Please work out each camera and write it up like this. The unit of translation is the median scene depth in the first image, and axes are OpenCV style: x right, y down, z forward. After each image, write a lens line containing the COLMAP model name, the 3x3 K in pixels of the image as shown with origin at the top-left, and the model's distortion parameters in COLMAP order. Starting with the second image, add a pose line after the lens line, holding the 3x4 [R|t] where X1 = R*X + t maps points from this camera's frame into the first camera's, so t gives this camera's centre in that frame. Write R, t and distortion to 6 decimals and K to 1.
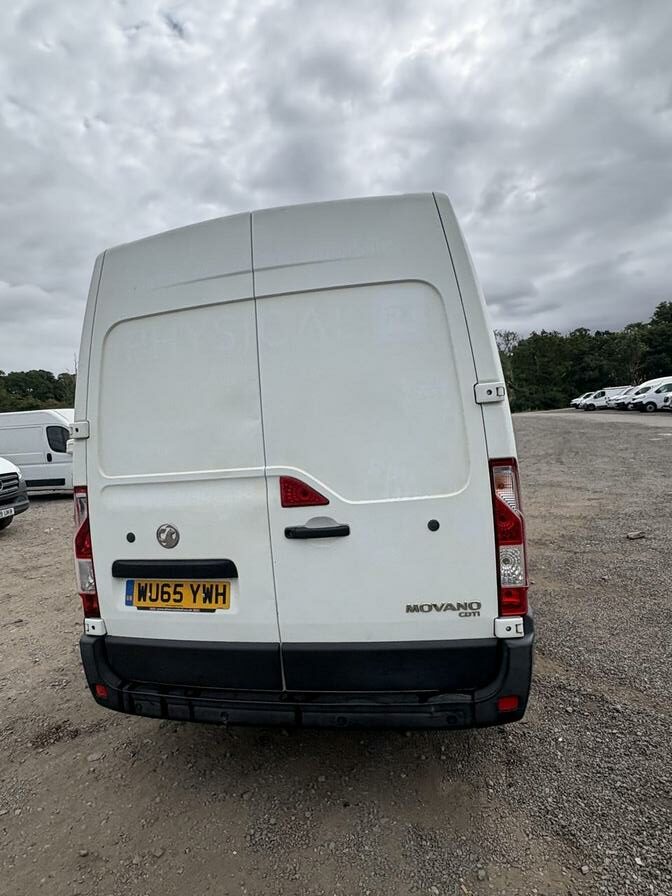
lens RADIAL K [[500.8, 0, 337.9], [0, 500.8, 454.1], [0, 0, 1]] dist [0.005709, 0.000193]
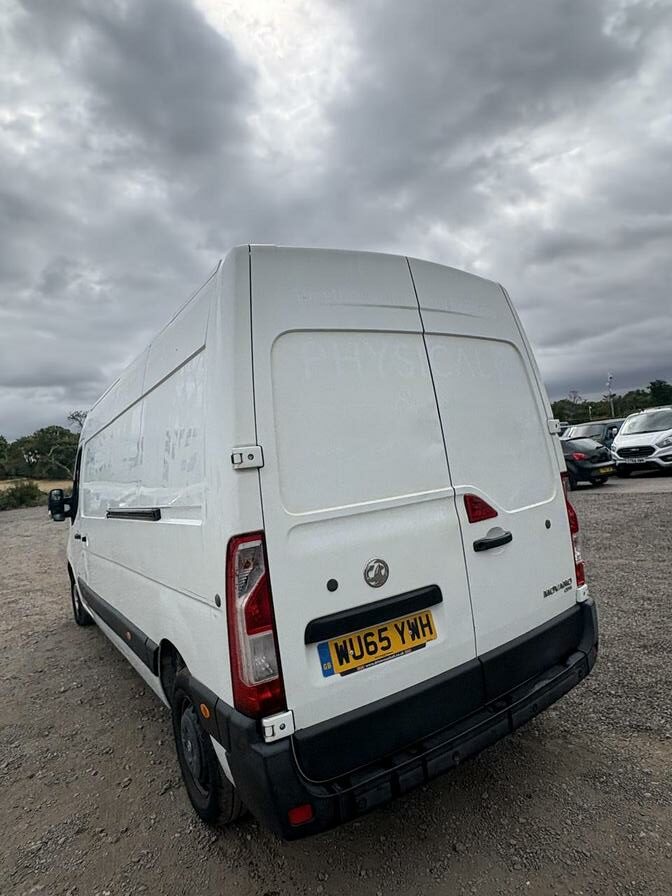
lens RADIAL K [[500.8, 0, 337.9], [0, 500.8, 454.1], [0, 0, 1]] dist [0.005709, 0.000193]
pose [[0.706216, 0.012346, 0.707889, -1.014347], [0.106738, 0.986564, -0.123691, 0.058935], [-0.699904, 0.162911, 0.695409, 0.400450]]
